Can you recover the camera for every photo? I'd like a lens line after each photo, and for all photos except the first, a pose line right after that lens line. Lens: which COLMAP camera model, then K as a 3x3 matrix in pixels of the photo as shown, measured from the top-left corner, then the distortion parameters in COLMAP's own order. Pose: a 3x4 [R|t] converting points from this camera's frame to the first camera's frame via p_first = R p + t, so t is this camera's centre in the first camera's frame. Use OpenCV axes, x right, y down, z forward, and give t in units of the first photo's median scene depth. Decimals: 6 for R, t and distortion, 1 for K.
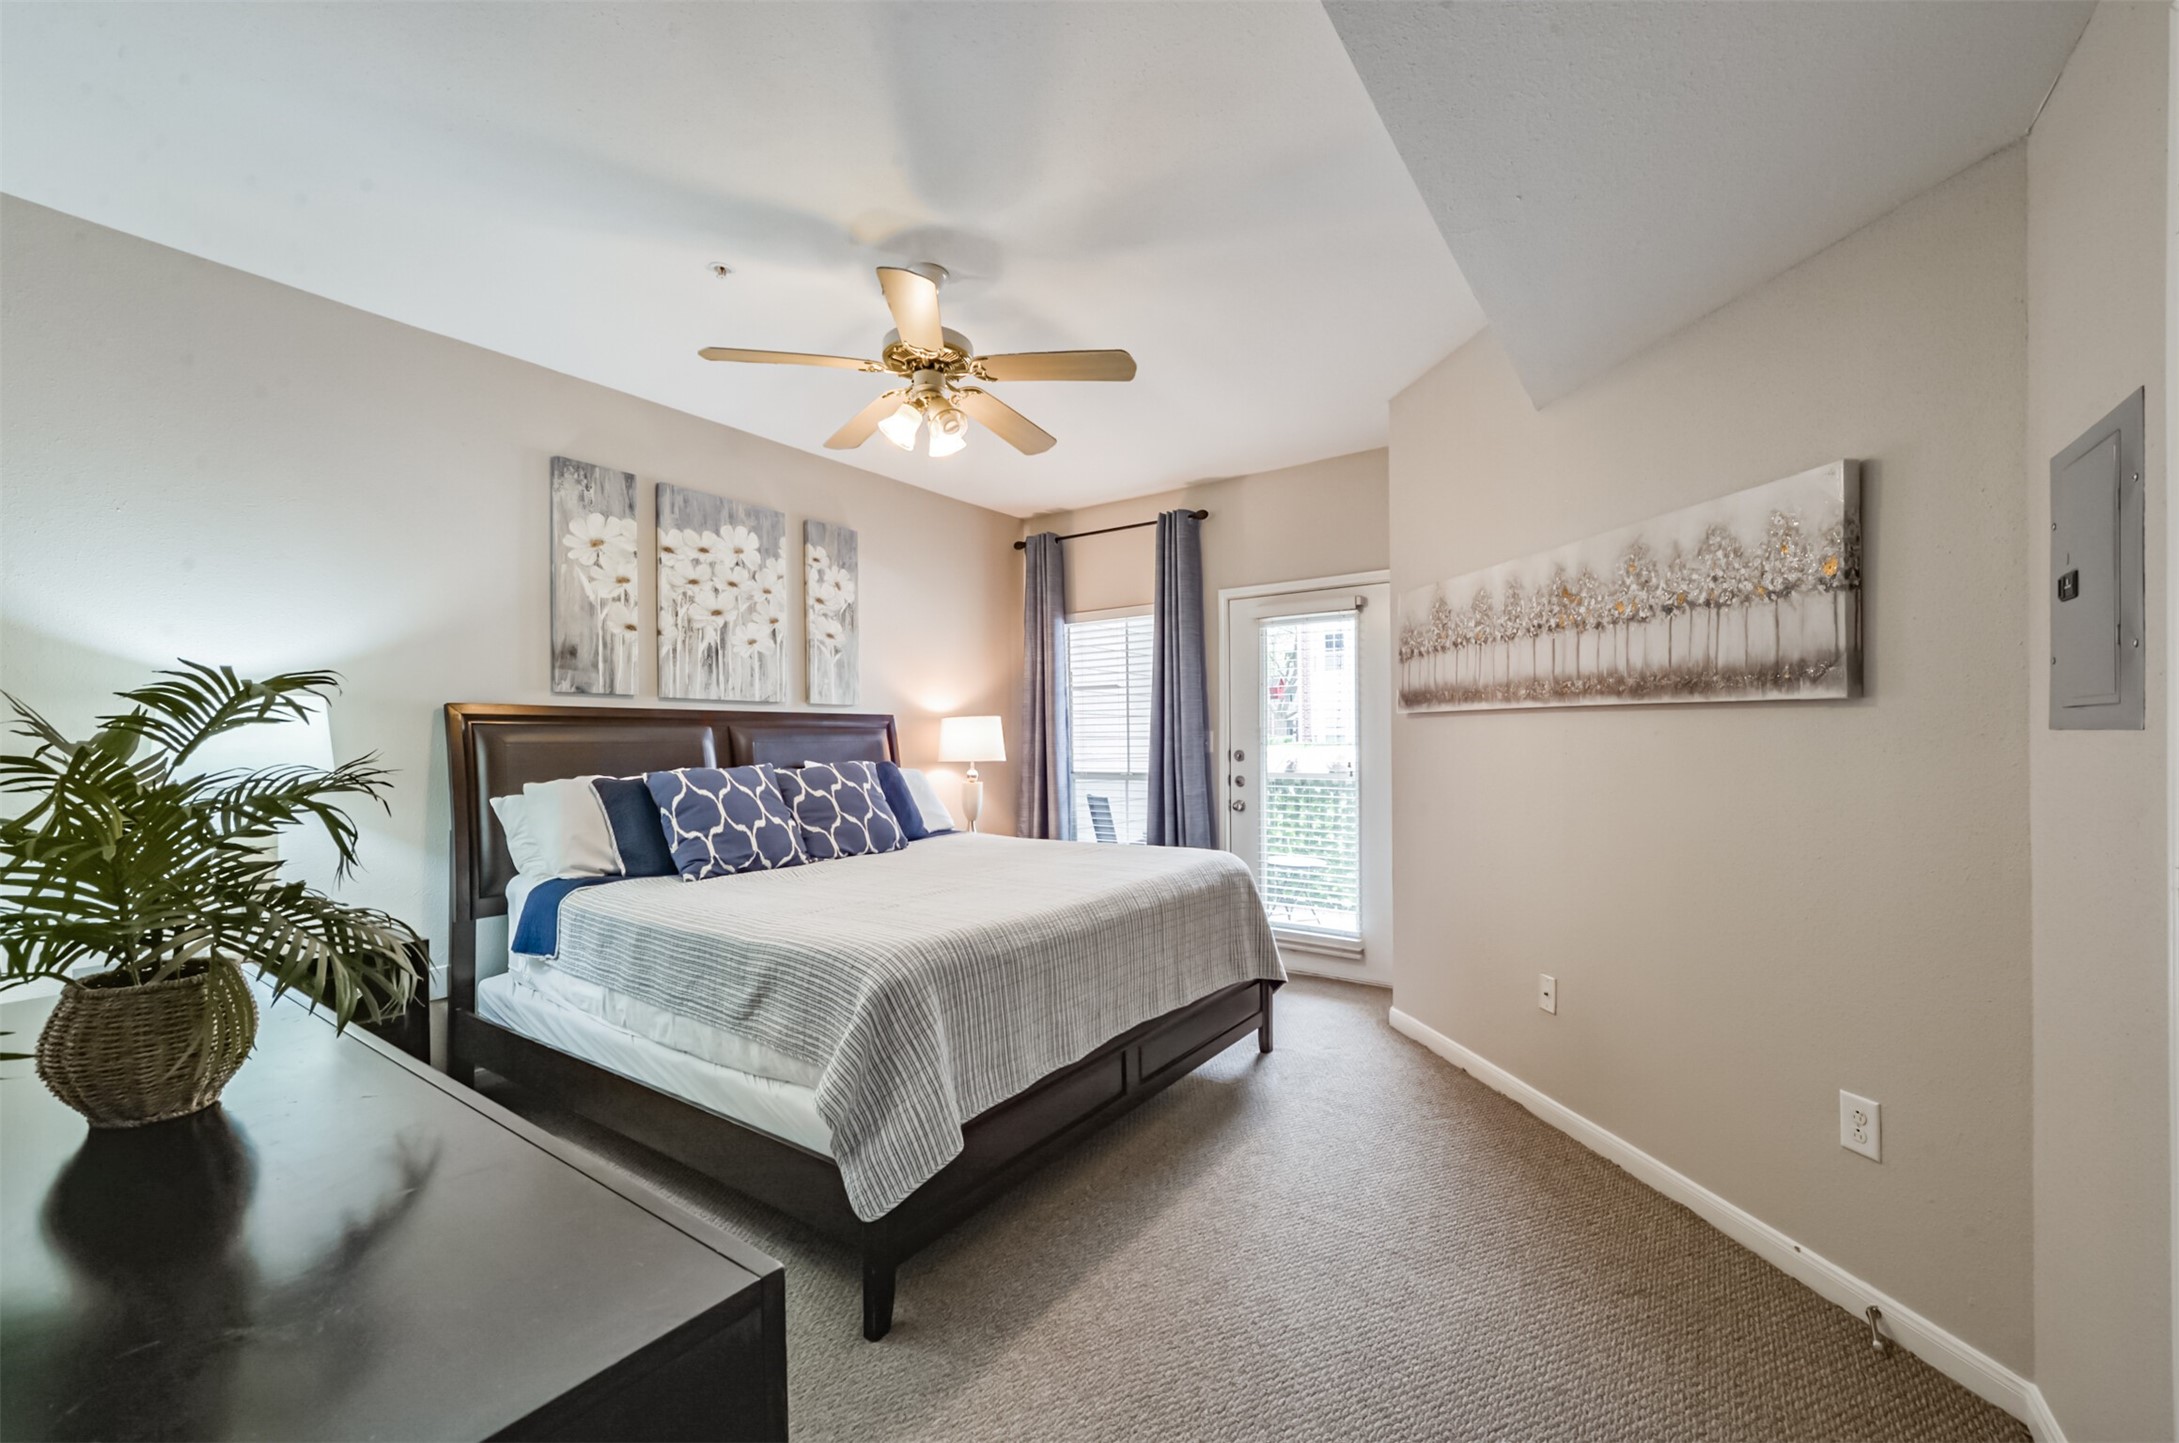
lens RADIAL K [[856.9, 0, 1095.5], [0, 856.9, 732.5], [0, 0, 1]] dist [0.001398, -0.000831]
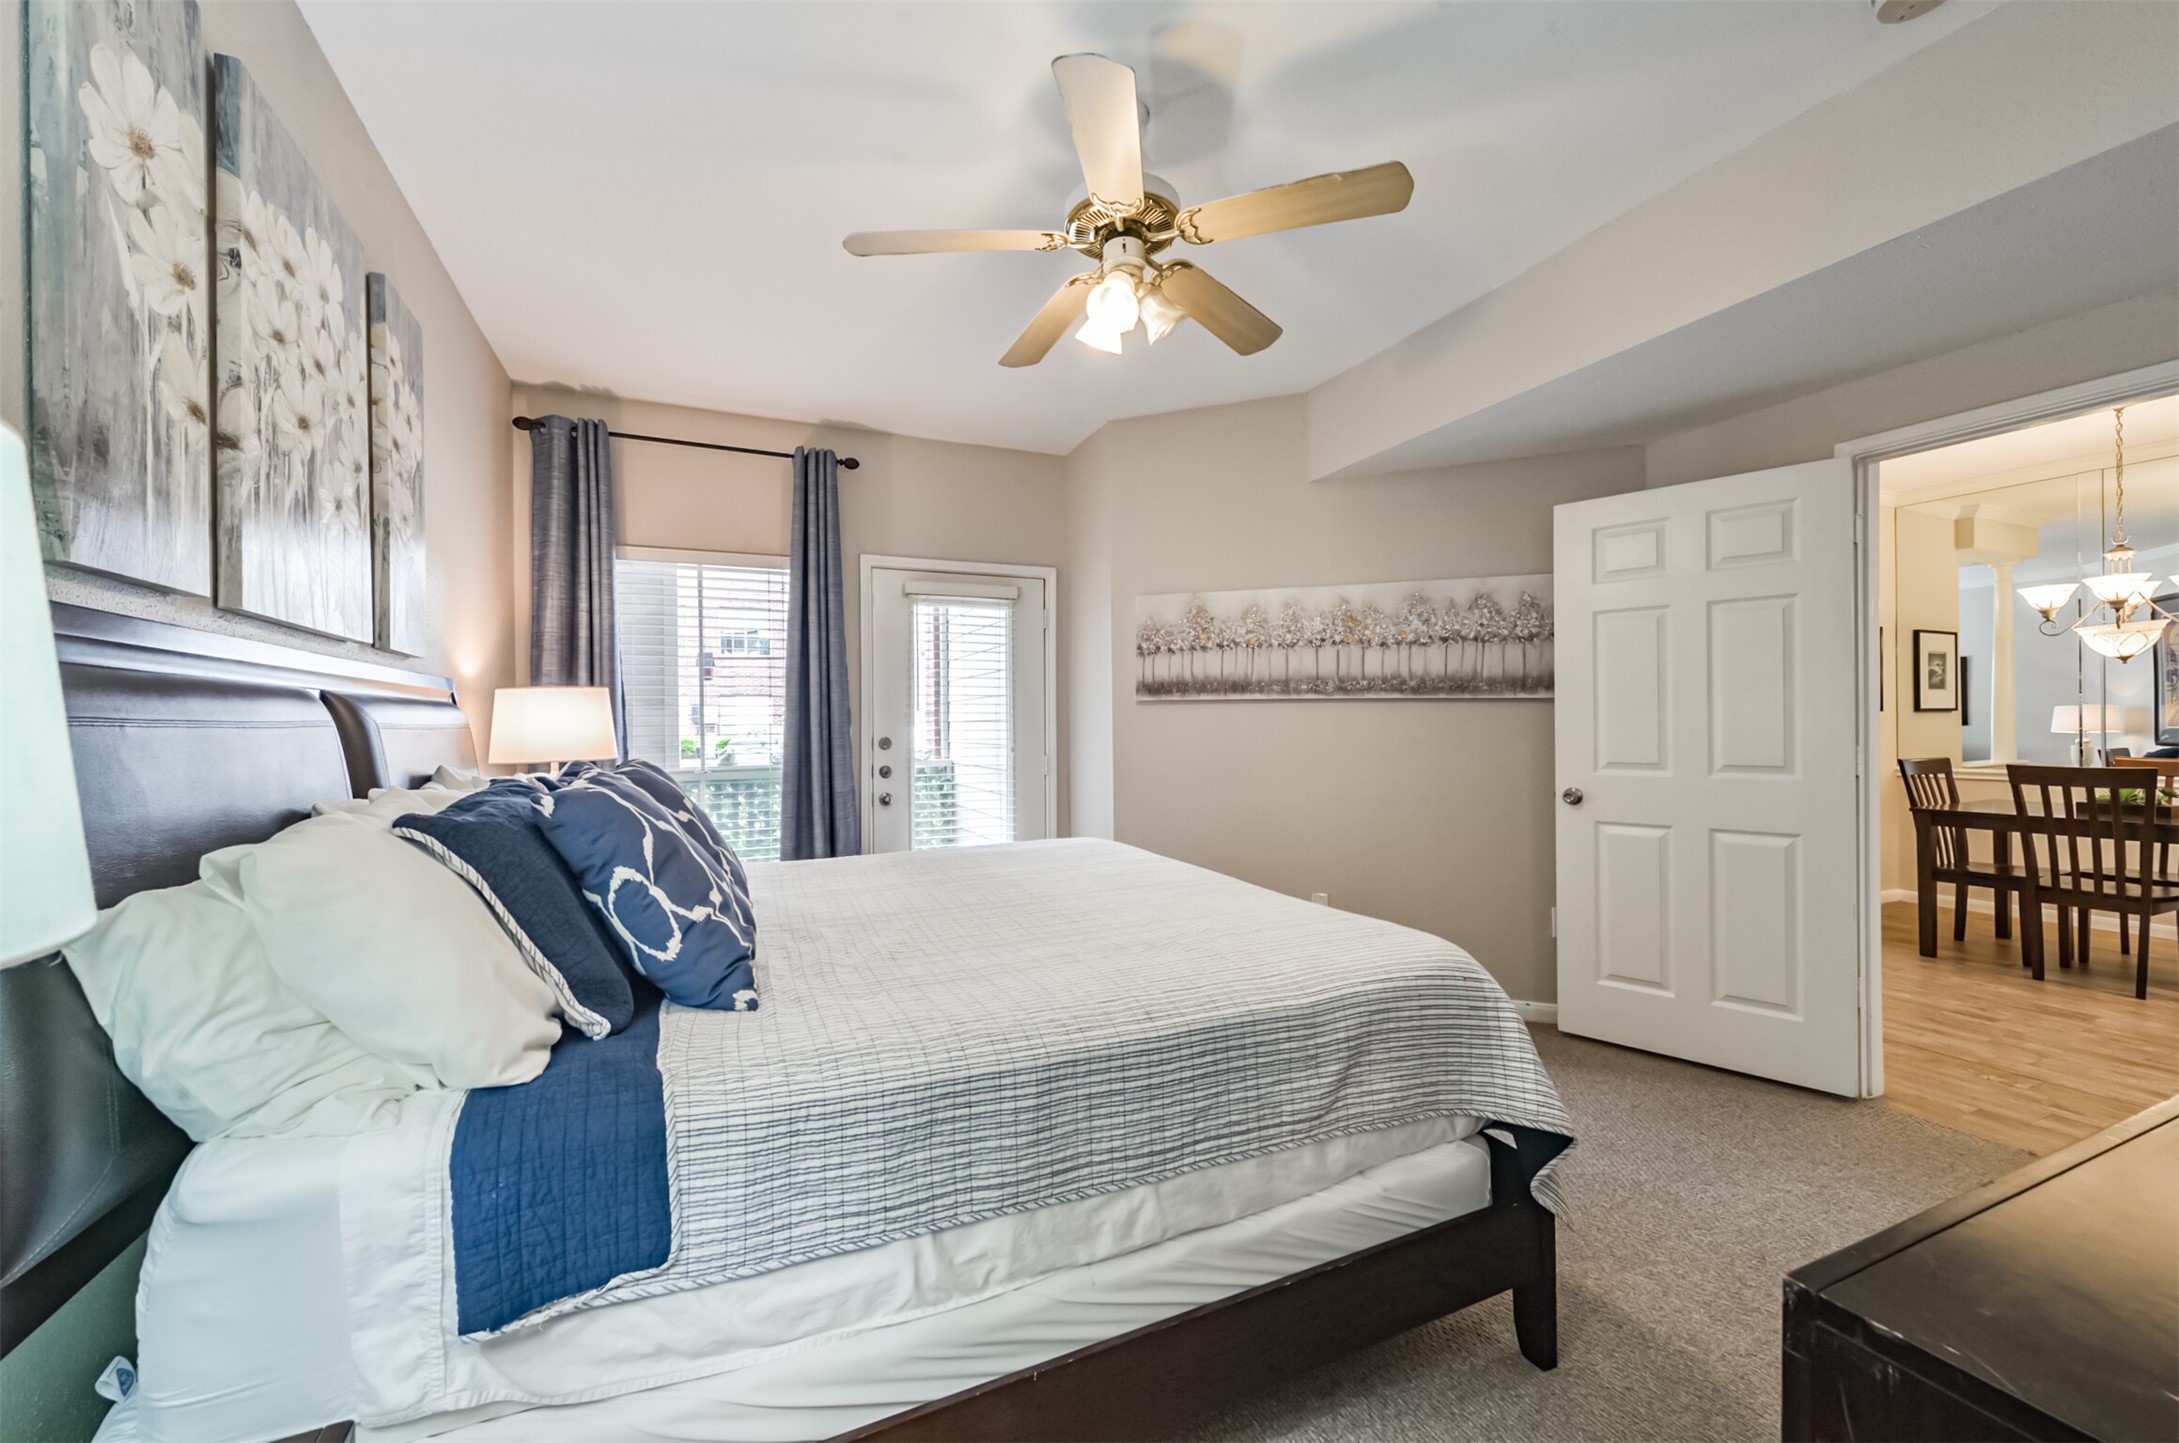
lens RADIAL K [[856.9, 0, 1086.9], [0, 856.9, 718.7], [0, 0, 1]] dist [0.001398, -0.000831]
pose [[0.509442, 0.008191, 0.860466, -0.857669], [-0.001274, 0.999961, -0.008765, 0.015197], [-0.860504, 0.003369, 0.509433, 0.626075]]
